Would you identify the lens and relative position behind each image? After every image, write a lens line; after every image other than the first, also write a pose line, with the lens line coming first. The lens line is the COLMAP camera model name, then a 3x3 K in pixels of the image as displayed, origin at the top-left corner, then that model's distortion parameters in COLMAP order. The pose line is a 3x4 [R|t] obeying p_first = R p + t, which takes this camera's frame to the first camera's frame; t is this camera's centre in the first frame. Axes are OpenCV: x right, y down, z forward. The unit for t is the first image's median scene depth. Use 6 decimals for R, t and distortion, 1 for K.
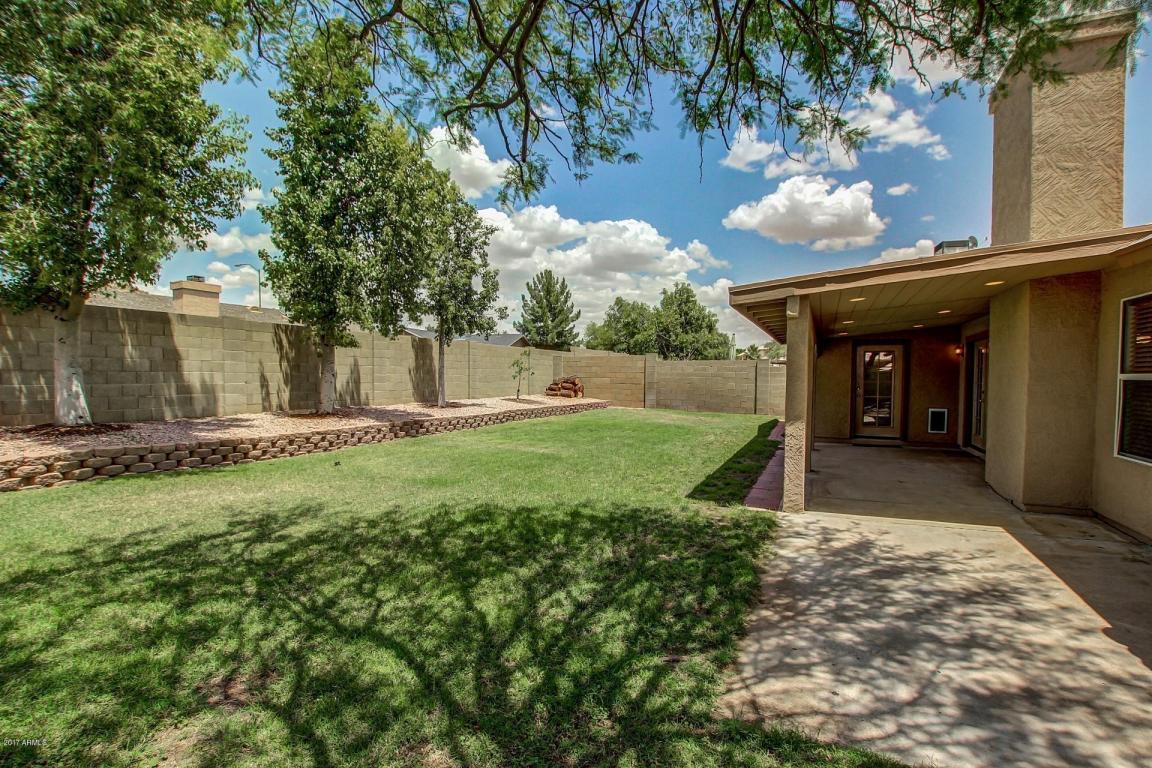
lens RADIAL K [[537.0, 0, 574.5], [0, 537.0, 391.9], [0, 0, 1]] dist [-0.021433, -0.000262]
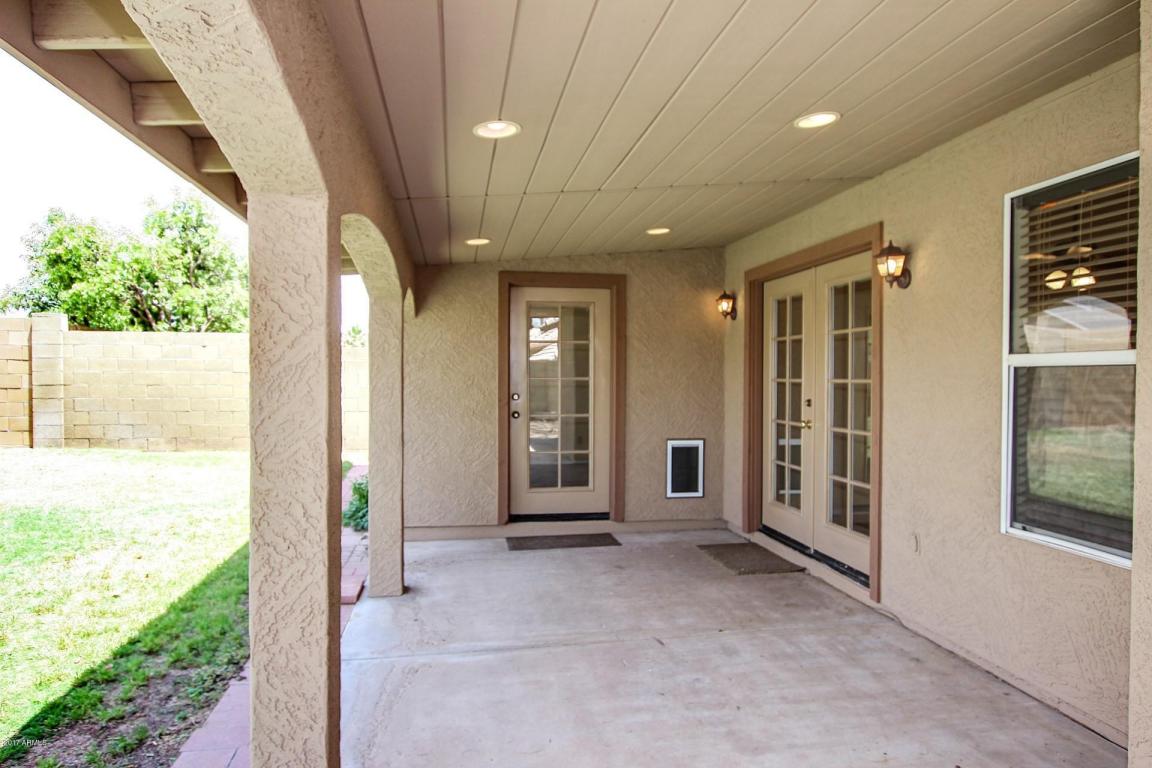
lens RADIAL K [[740.0, 0, 575.4], [0, 740.0, 390.3], [0, 0, 1]] dist [0.006189, 0.001097]
pose [[0.825101, -0.010528, 0.564887, 0.286026], [0.014989, 0.999882, -0.003258, -0.007985], [-0.564787, 0.011155, 0.825162, 0.577527]]
